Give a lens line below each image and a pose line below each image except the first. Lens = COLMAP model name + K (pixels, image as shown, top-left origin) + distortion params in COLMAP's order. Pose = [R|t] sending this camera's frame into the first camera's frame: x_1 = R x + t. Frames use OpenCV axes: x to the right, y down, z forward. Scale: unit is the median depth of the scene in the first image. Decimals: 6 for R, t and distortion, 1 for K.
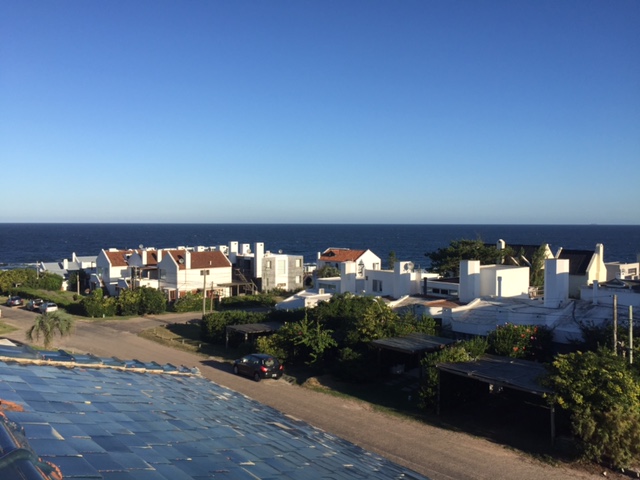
lens RADIAL K [[545.5, 0, 320.0], [0, 545.5, 240.0], [0, 0, 1]] dist [0.004532, 0.002028]
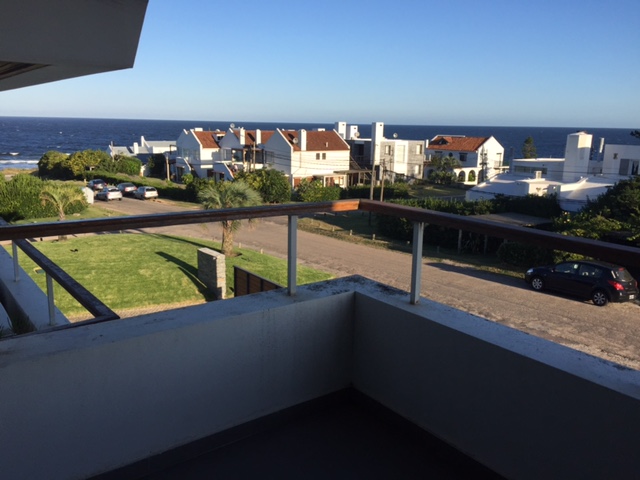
lens RADIAL K [[527.1, 0, 320.0], [0, 527.1, 240.0], [0, 0, 1]] dist [0.023339, 0.000950]
pose [[0.998888, 0.028153, -0.037821, -0.164709], [-0.020769, 0.982871, 0.183121, 0.035192], [0.042328, -0.182132, 0.982363, 0.171589]]
